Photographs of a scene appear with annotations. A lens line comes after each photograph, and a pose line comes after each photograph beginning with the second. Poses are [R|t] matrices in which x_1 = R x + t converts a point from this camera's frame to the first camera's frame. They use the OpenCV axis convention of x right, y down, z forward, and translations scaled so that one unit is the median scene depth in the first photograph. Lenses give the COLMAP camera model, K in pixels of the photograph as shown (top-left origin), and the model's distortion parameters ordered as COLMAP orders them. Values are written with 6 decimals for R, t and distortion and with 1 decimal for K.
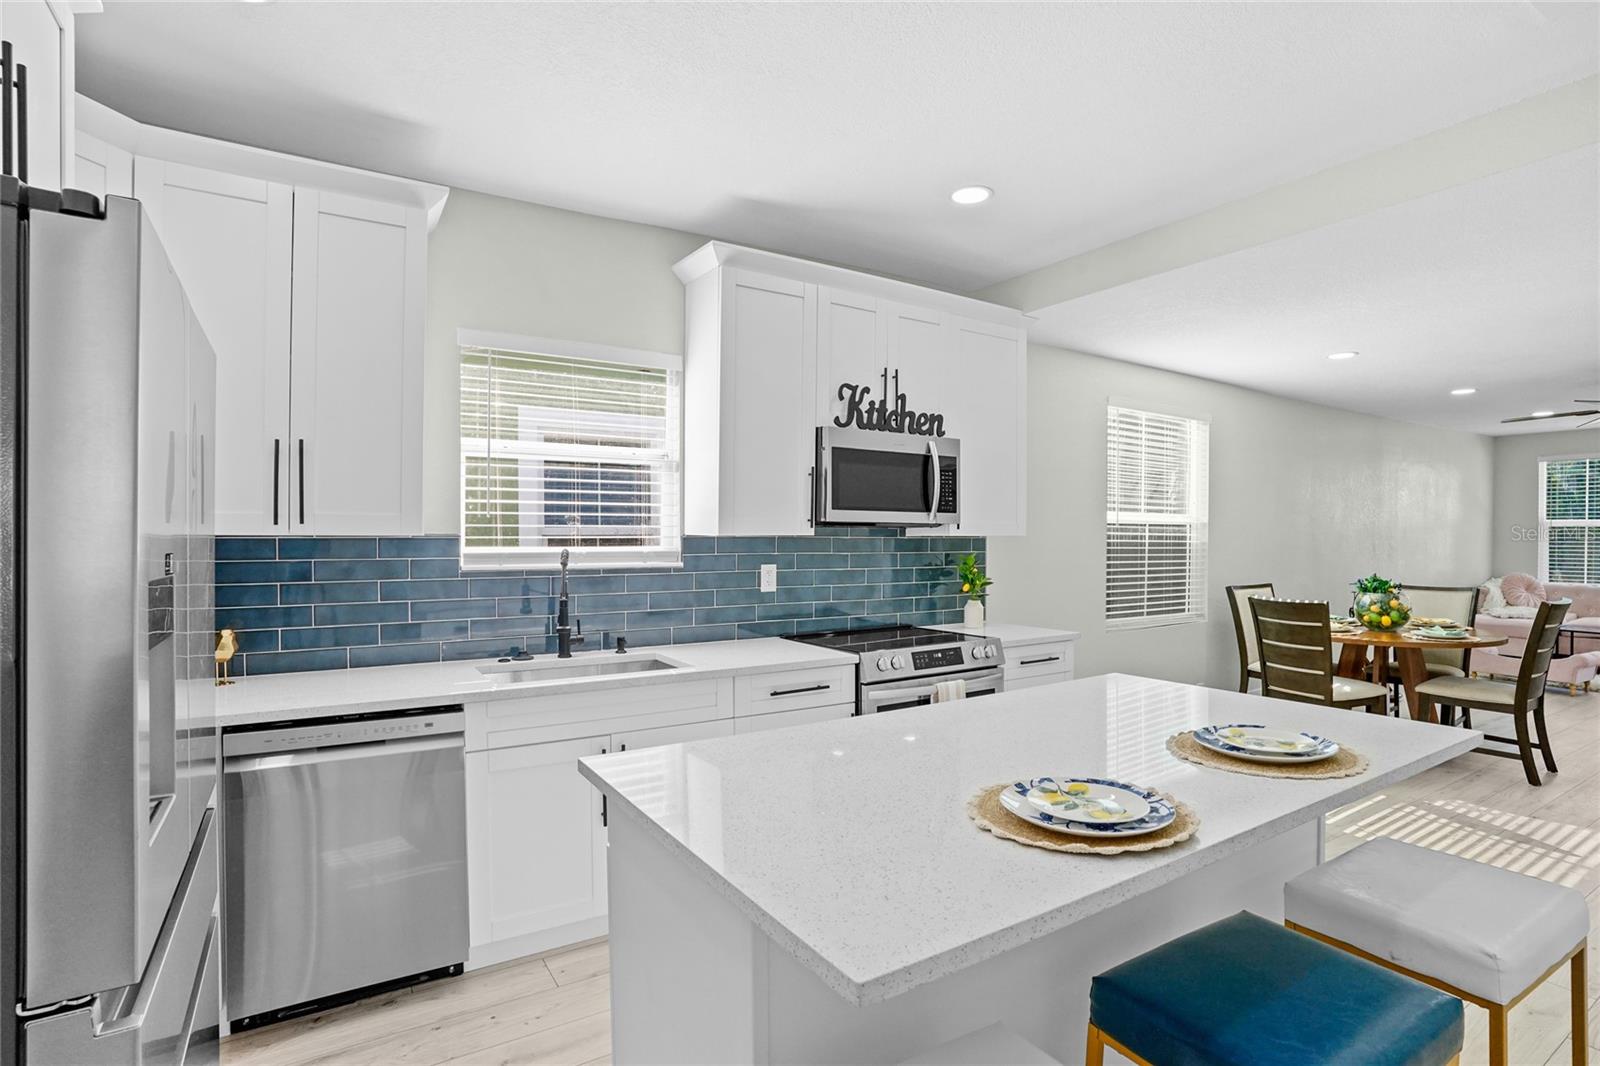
lens RADIAL K [[797.6, 0, 796.2], [0, 797.6, 541.4], [0, 0, 1]] dist [-0.031906, 0.001891]
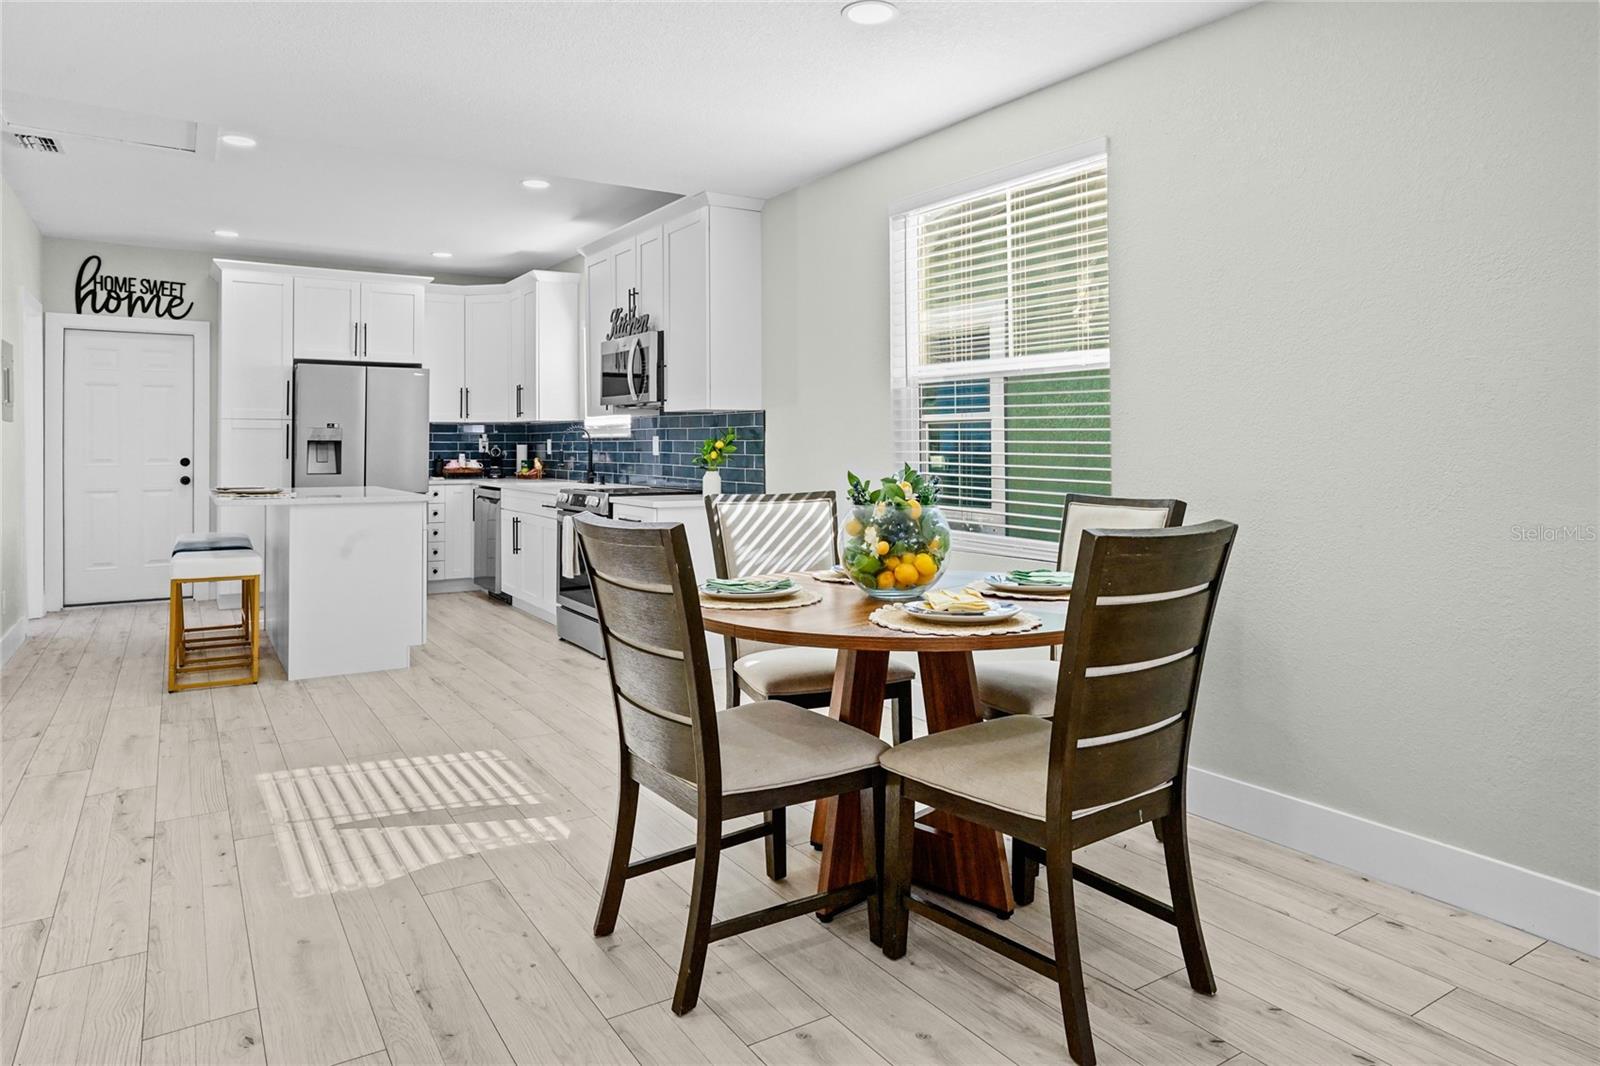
lens RADIAL K [[974.6, 0, 817.5], [0, 974.6, 444.1], [0, 0, 1]] dist [-0.008848, 0.012477]
pose [[0.030323, -0.004994, -0.999528, 1.832546], [-0.011515, 0.999919, -0.005345, 0.051894], [0.999474, 0.011672, 0.030263, 1.314015]]
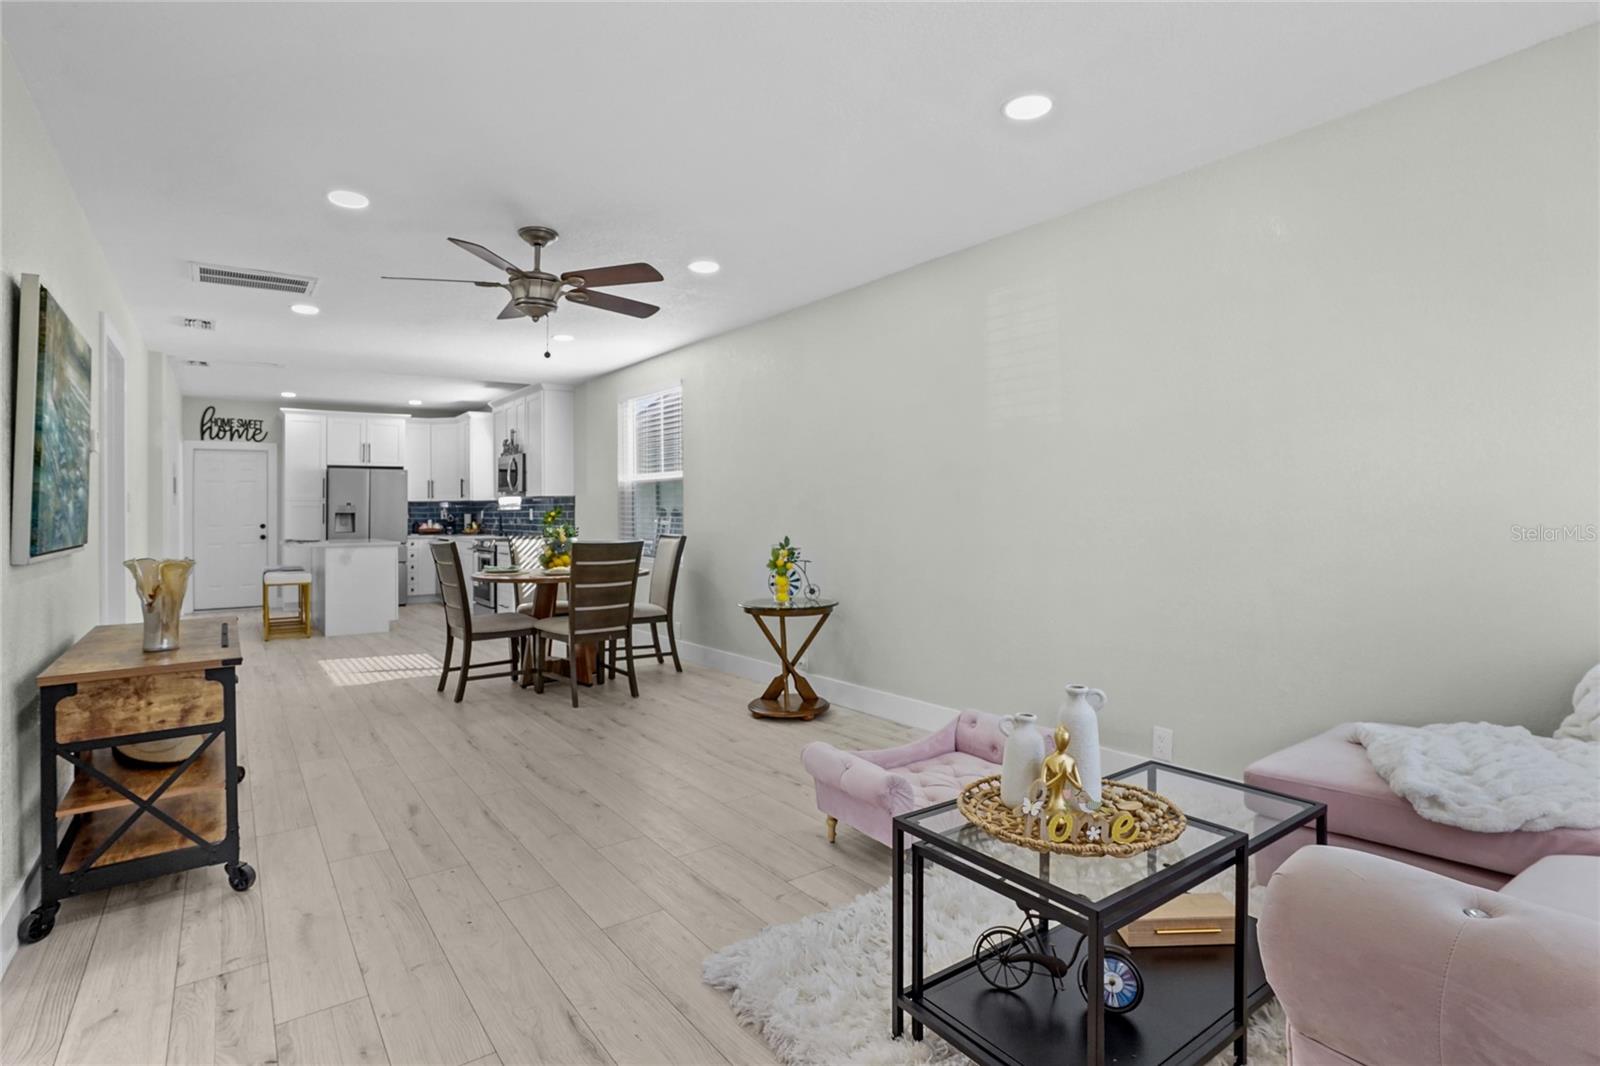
lens RADIAL K [[797.6, 0, 795.2], [0, 797.6, 501.5], [0, 0, 1]] dist [-0.031906, 0.001891]
pose [[0.072544, -0.015521, -0.997244, 2.732795], [-0.002364, 0.999873, -0.015734, 0.044990], [0.997362, 0.003499, 0.072498, 1.761509]]
